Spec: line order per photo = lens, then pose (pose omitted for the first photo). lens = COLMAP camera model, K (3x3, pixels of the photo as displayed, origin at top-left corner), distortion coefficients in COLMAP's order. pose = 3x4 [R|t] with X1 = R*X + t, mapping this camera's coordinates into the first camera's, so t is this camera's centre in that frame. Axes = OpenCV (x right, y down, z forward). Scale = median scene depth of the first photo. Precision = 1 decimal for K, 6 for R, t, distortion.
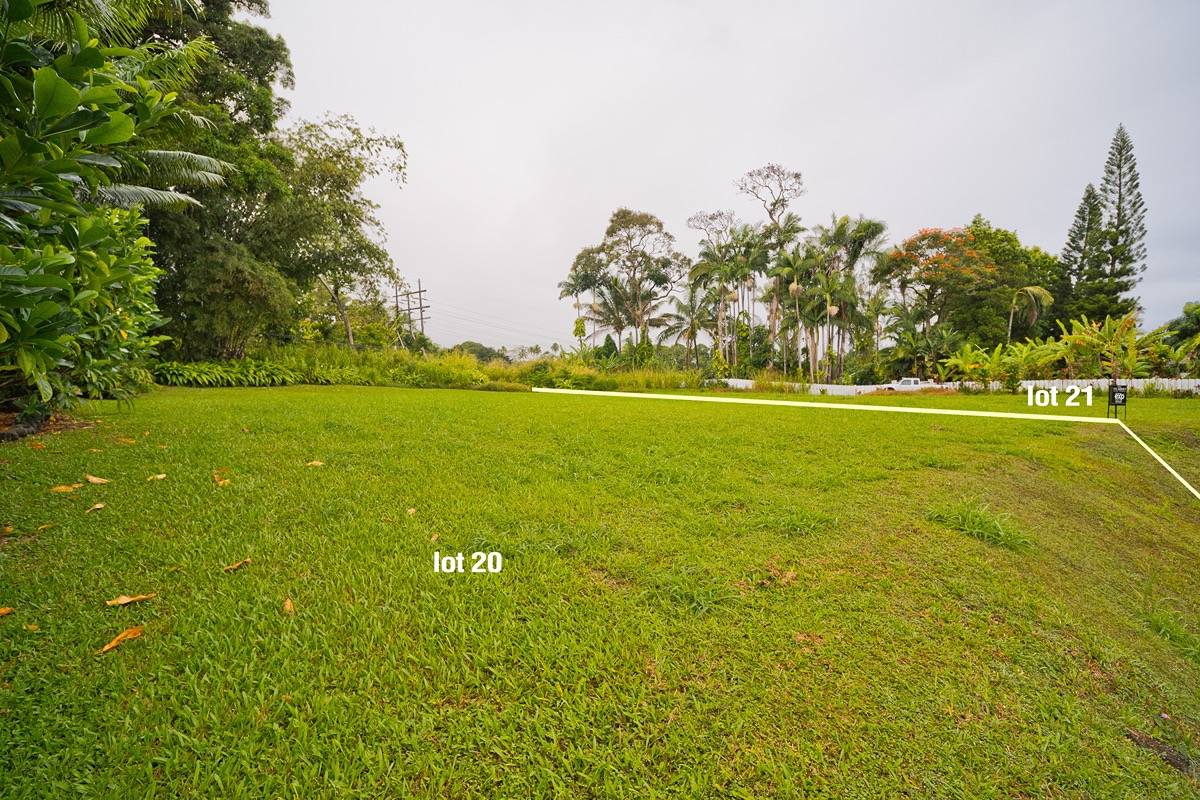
lens RADIAL K [[539.8, 0, 606.1], [0, 539.8, 407.5], [0, 0, 1]] dist [-0.019912, 0.000341]
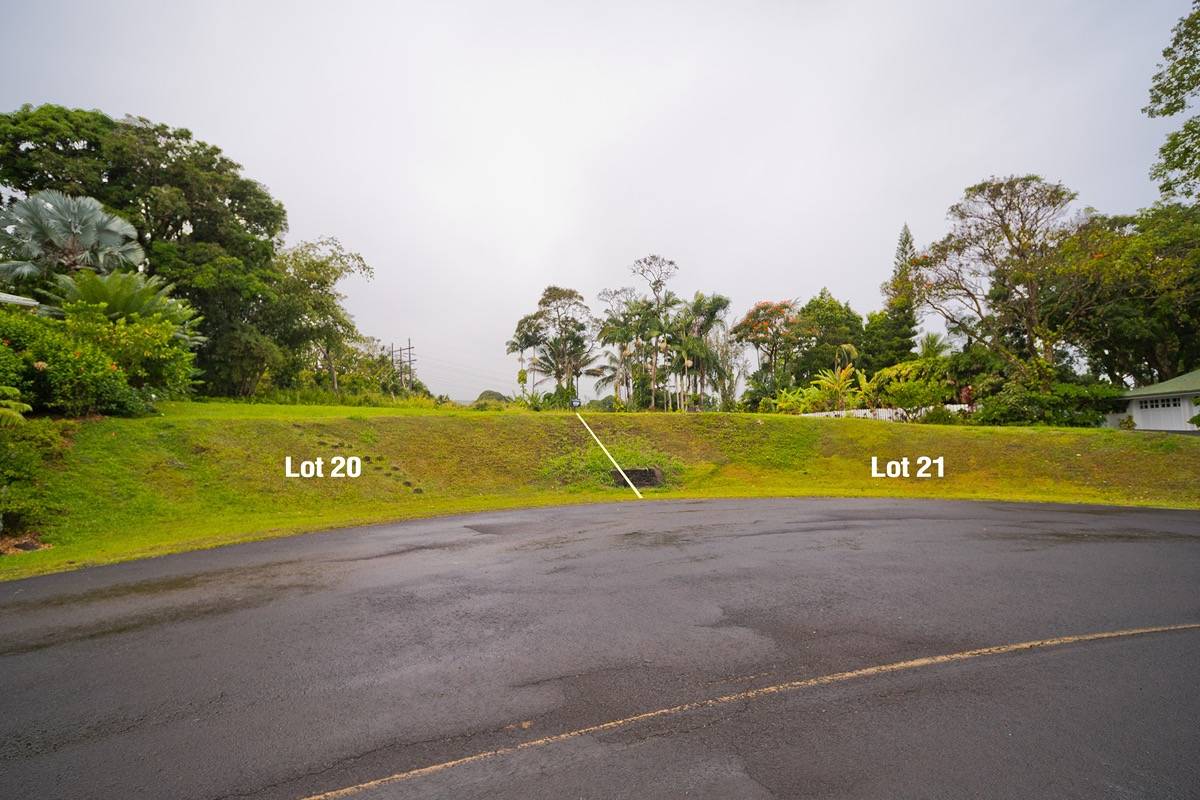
lens RADIAL K [[539.8, 0, 595.6], [0, 539.8, 389.8], [0, 0, 1]] dist [-0.019912, 0.000341]
pose [[0.997569, 0.001460, -0.069666, 0.233753], [-0.010033, 0.992372, -0.122868, 0.038473], [0.068955, 0.123269, 0.989975, -0.255119]]
